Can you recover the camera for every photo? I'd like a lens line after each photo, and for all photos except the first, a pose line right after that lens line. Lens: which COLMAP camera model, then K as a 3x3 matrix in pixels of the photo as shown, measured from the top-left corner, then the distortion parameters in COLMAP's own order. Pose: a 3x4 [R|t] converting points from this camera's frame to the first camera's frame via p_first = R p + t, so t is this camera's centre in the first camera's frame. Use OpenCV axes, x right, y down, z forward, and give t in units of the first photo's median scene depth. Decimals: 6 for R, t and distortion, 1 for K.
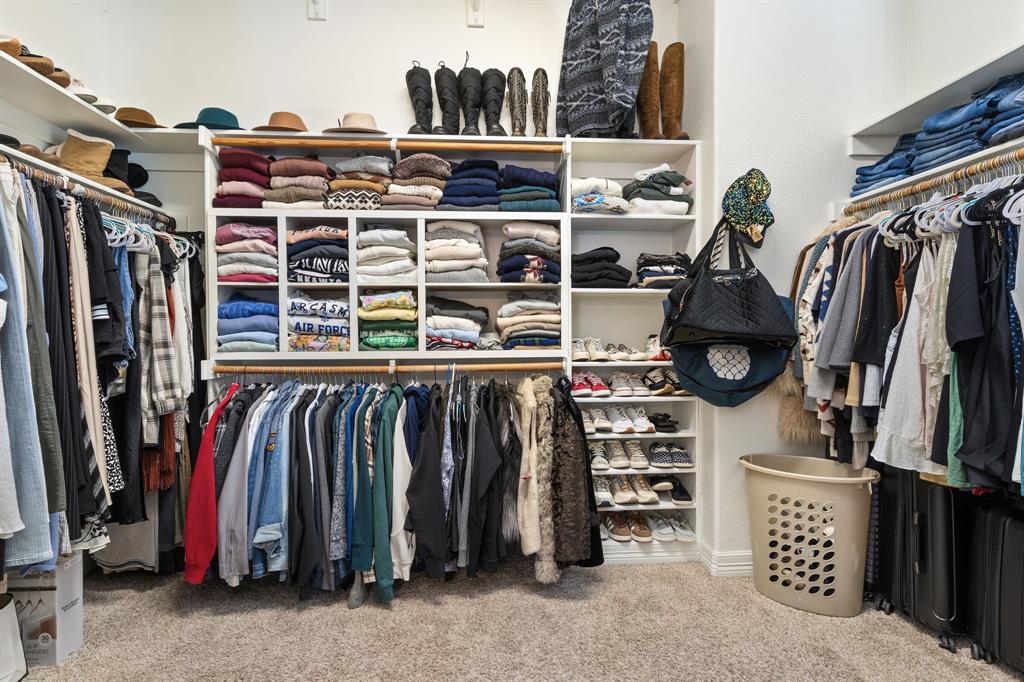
lens RADIAL K [[499.7, 0, 508.4], [0, 499.7, 334.3], [0, 0, 1]] dist [0.000848, -0.000030]
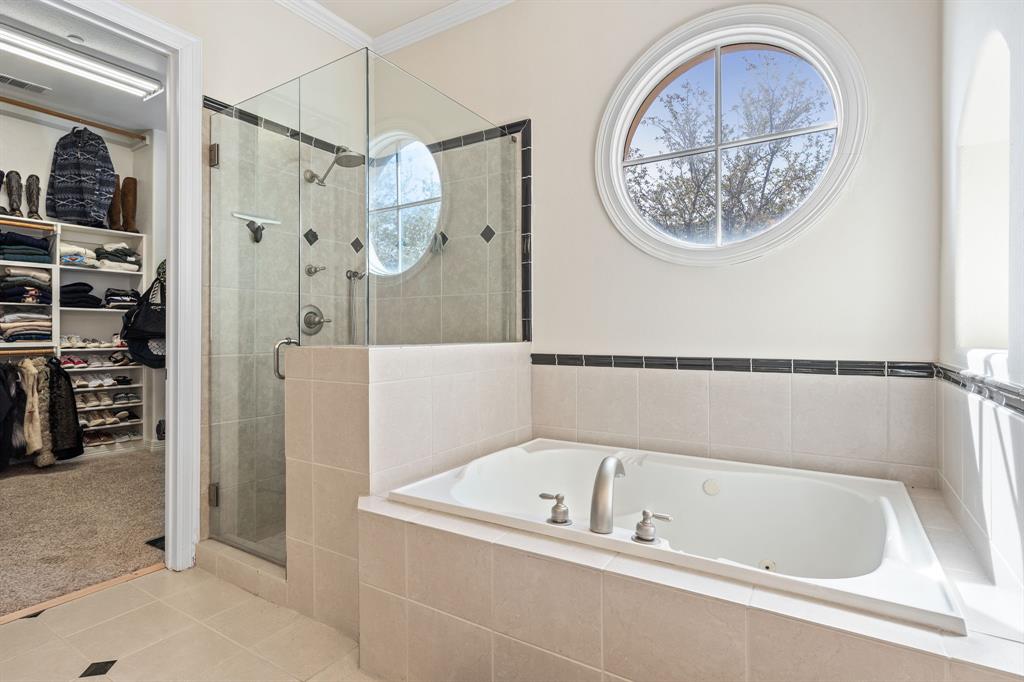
lens RADIAL K [[499.7, 0, 508.4], [0, 499.7, 334.3], [0, 0, 1]] dist [0.000848, -0.000030]
pose [[0.586661, 0.001233, 0.809831, -0.372777], [-0.005363, 0.999983, 0.002362, -0.009076], [-0.809815, -0.005729, 0.586658, -1.316850]]
